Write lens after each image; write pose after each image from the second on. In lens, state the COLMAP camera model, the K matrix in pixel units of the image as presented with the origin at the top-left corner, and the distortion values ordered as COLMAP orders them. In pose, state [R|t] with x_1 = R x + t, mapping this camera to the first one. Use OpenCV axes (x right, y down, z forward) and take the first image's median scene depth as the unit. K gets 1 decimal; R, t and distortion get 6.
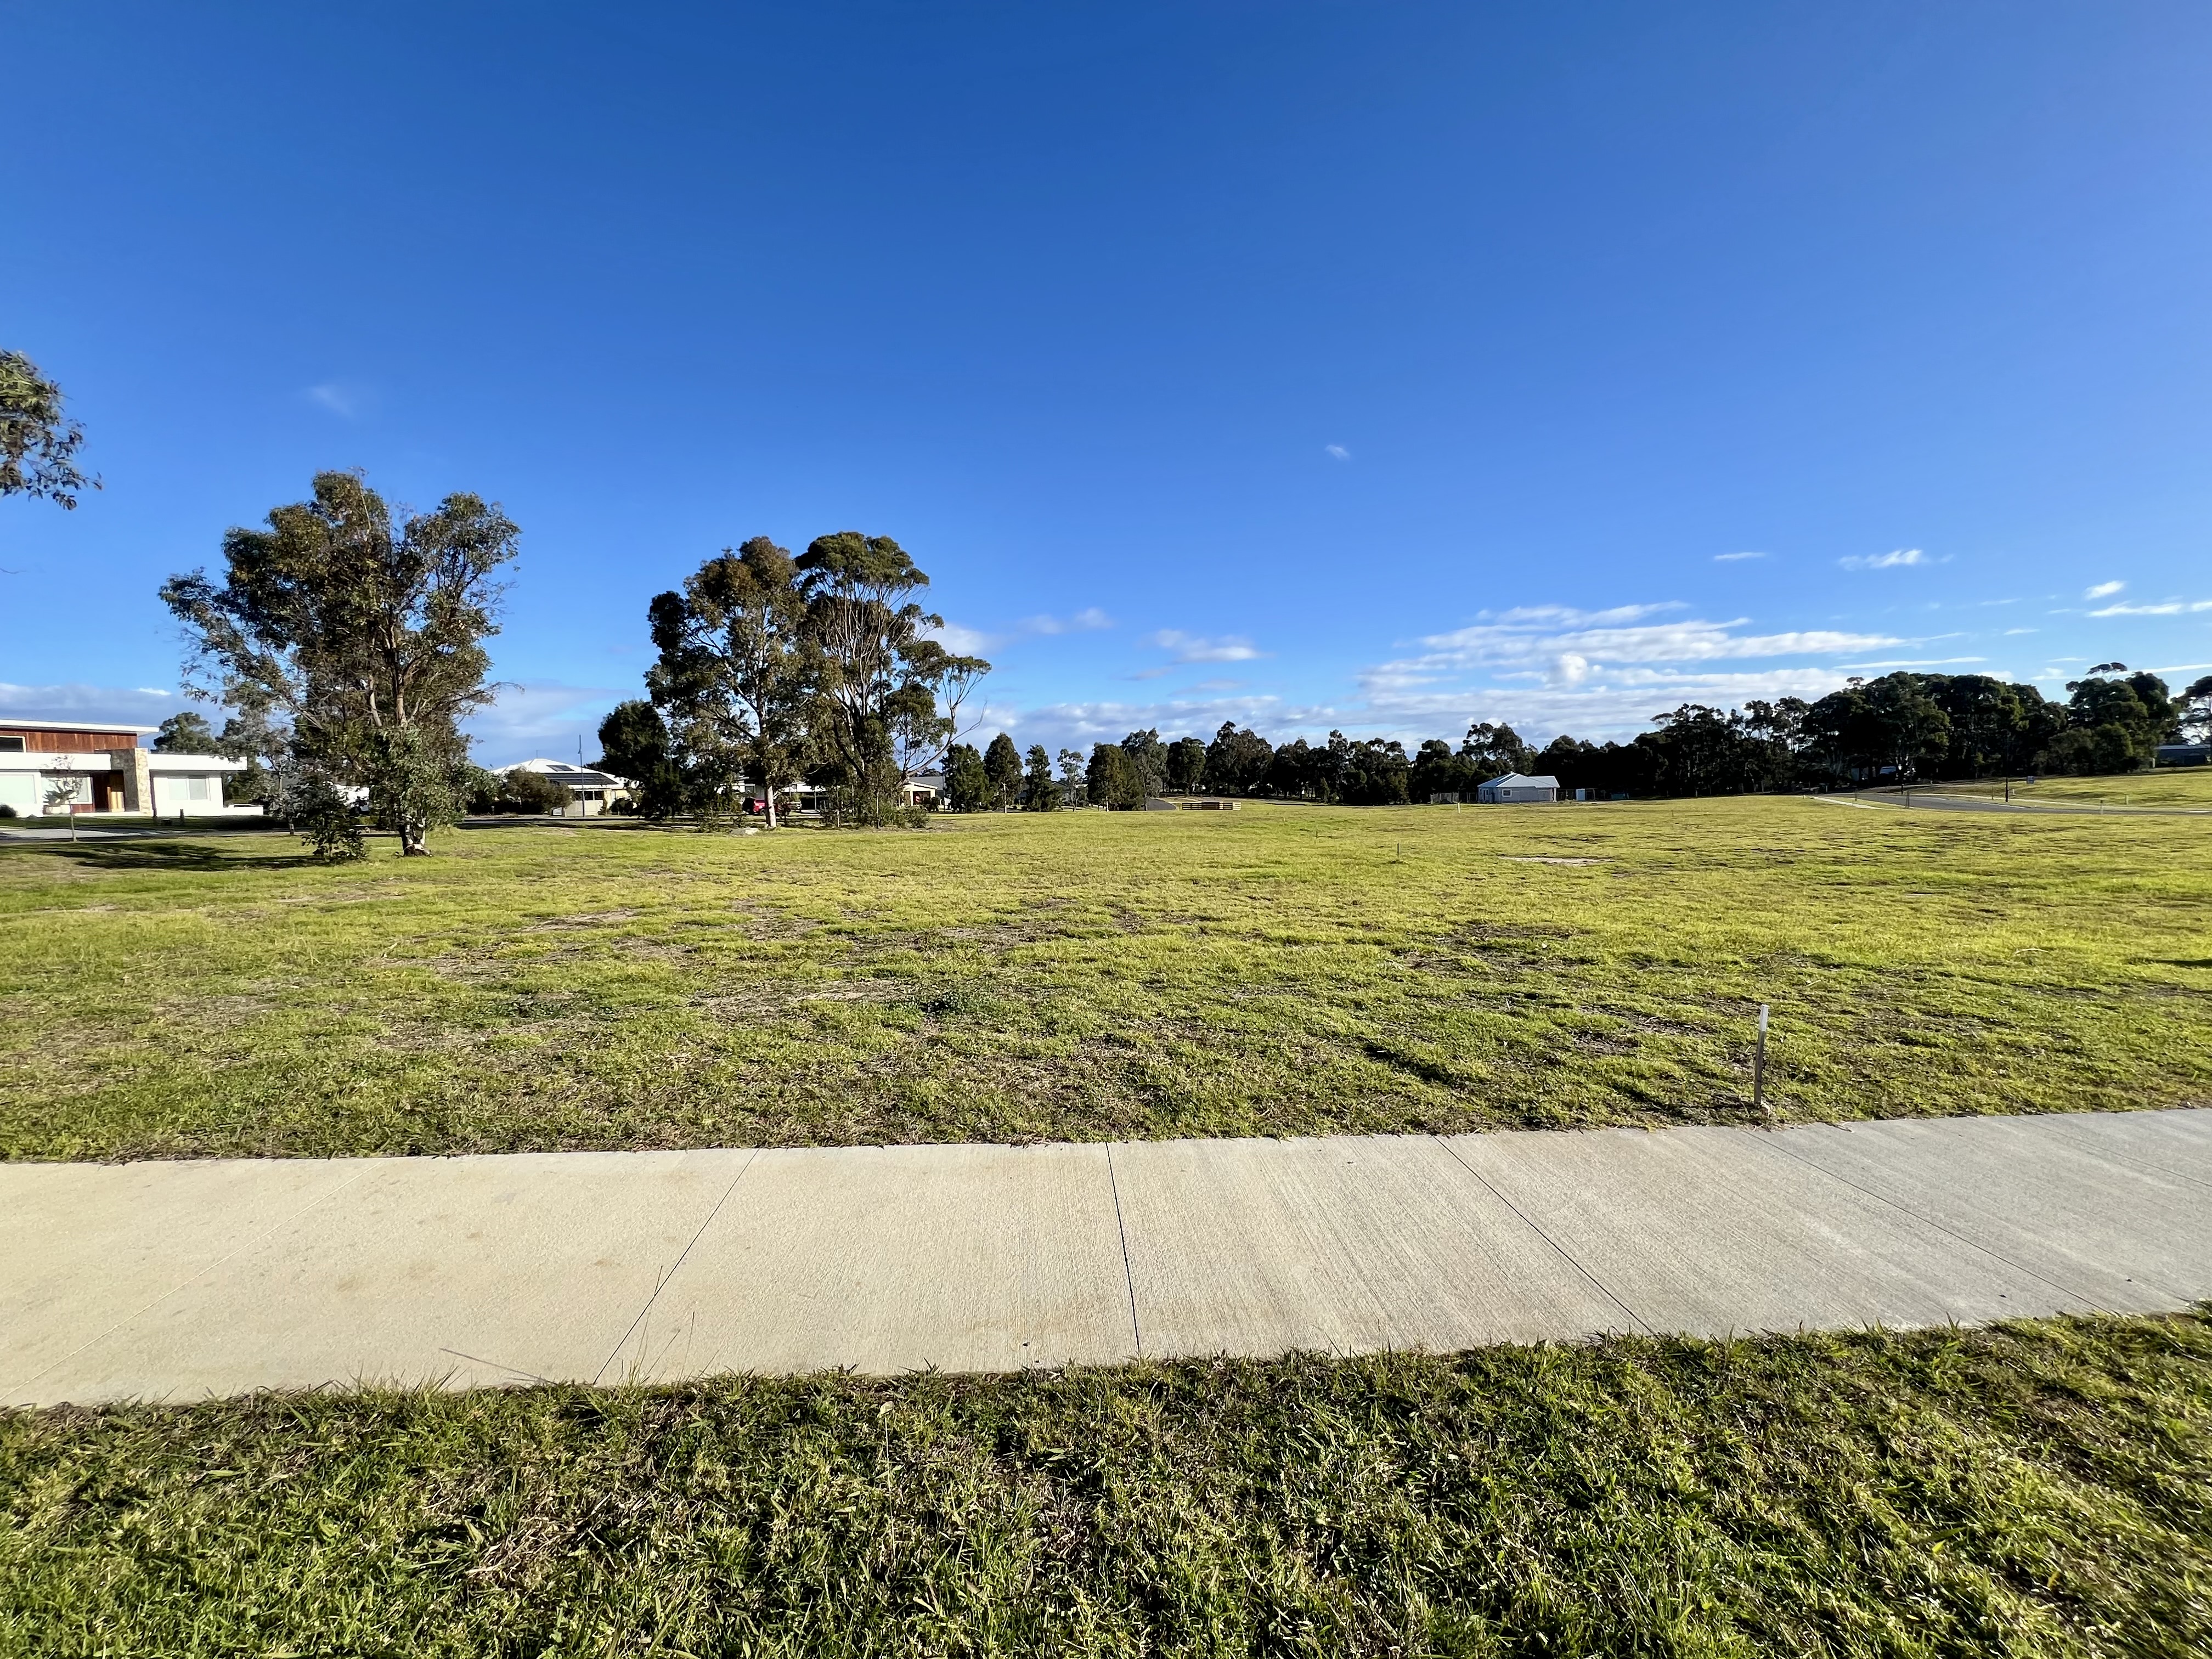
lens RADIAL K [[903.0, 0, 1106.0], [0, 903.0, 829.5], [0, 0, 1]] dist [0.000743, 0.000688]
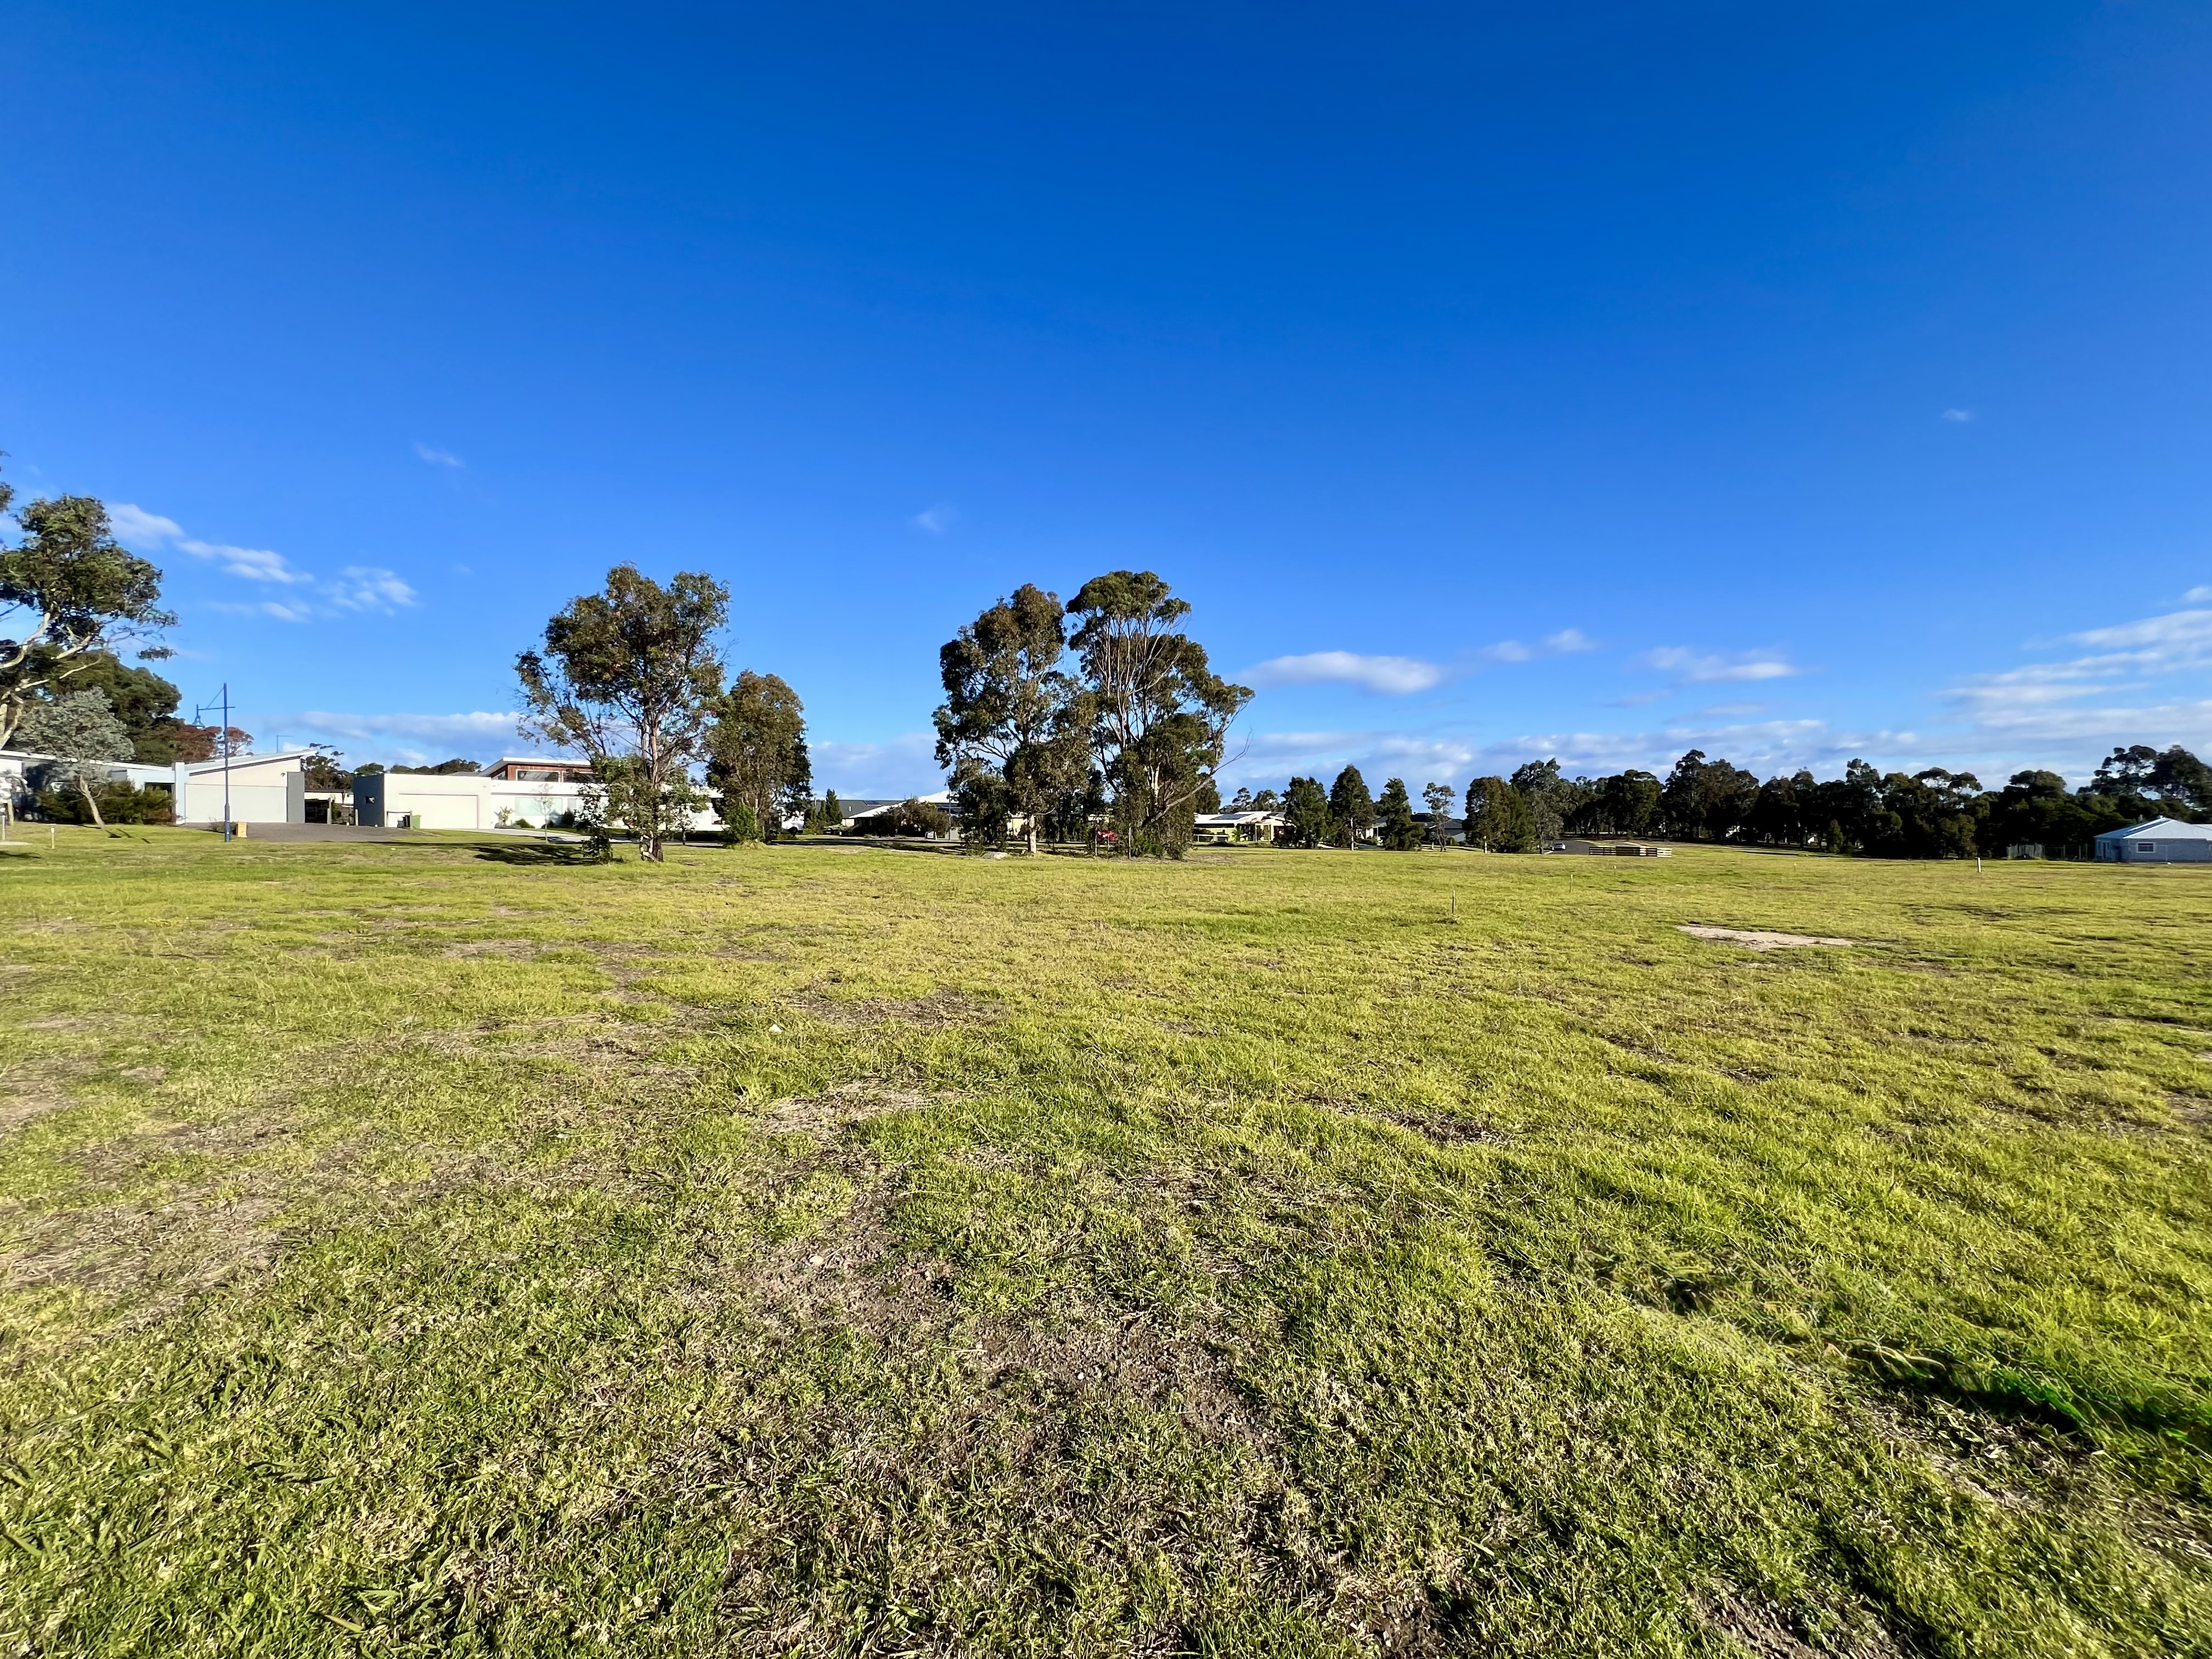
lens RADIAL K [[888.9, 0, 1106.0], [0, 888.9, 829.5], [0, 0, 1]] dist [0.001839, 0.000181]
pose [[0.881176, 0.023740, -0.472193, 0.053664], [-0.042252, 0.998696, -0.028639, -0.001430], [0.470897, 0.045187, 0.881030, 0.032247]]
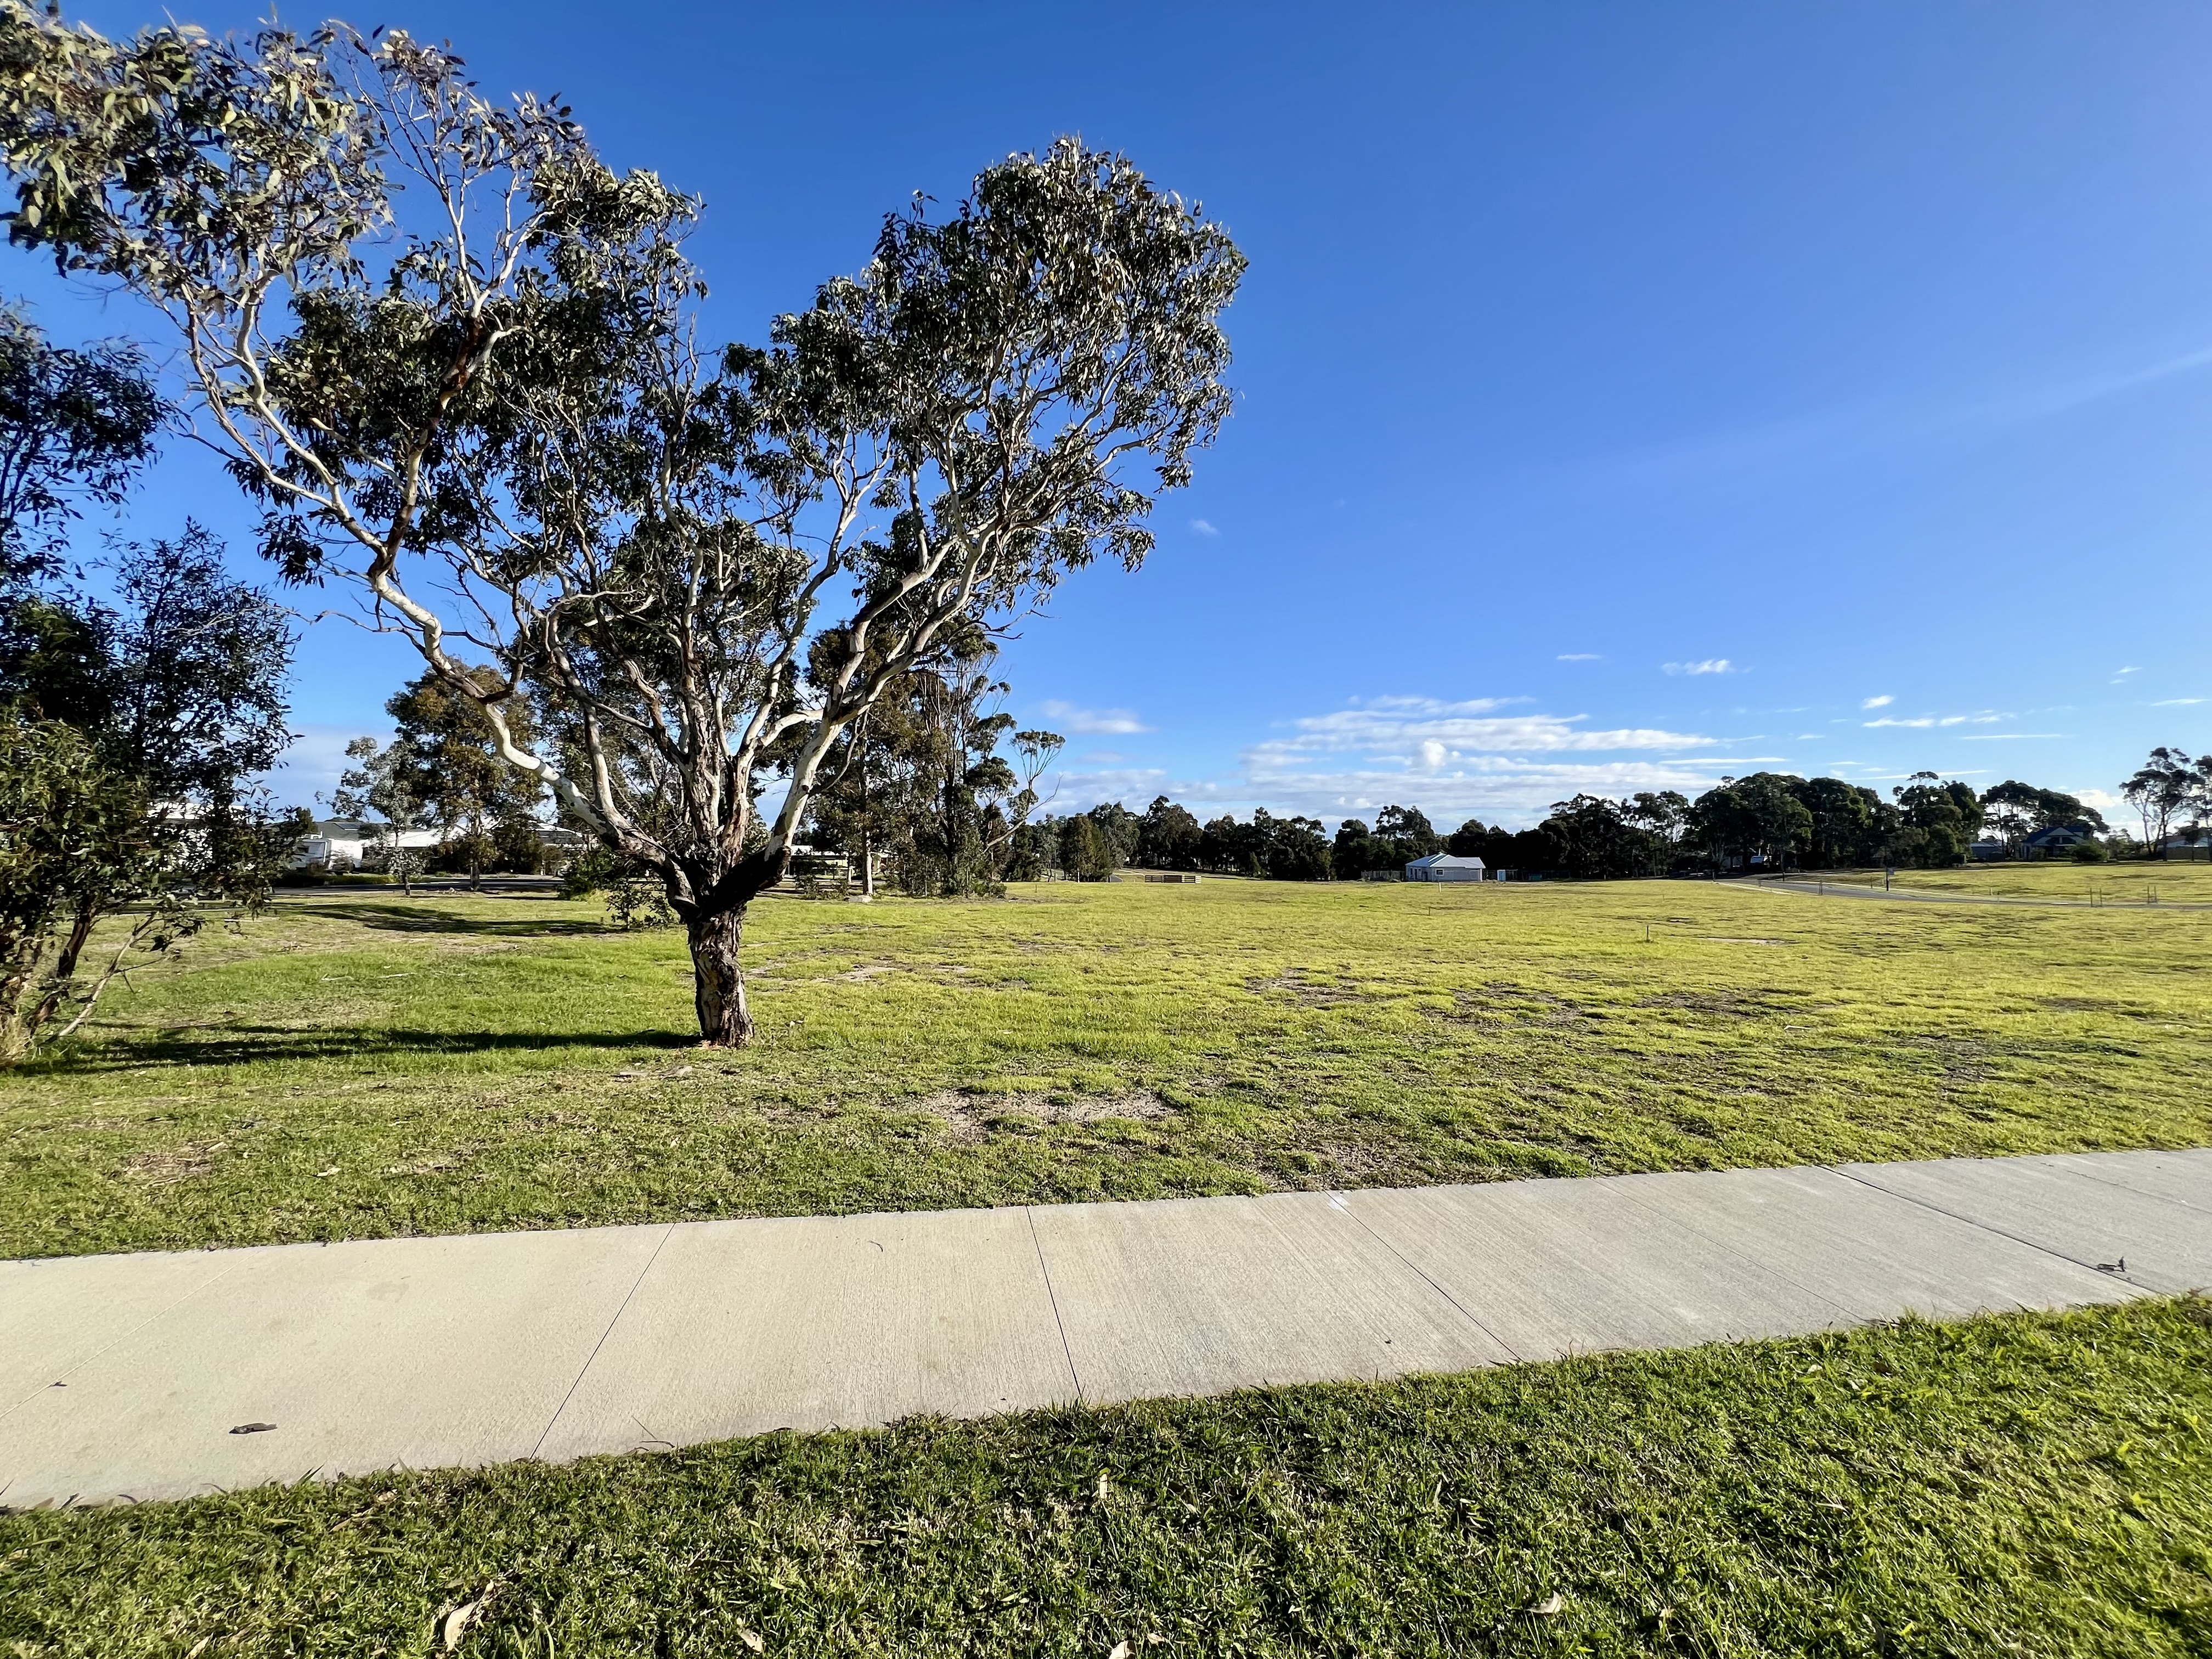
lens RADIAL K [[909.2, 0, 1101.4], [0, 909.2, 859.6], [0, 0, 1]] dist [-0.002318, 0.000300]
pose [[0.991764, 0.023492, 0.125909, -0.065467], [-0.017938, 0.998823, -0.045065, 0.000047], [-0.126819, 0.042435, 0.991018, -0.010479]]
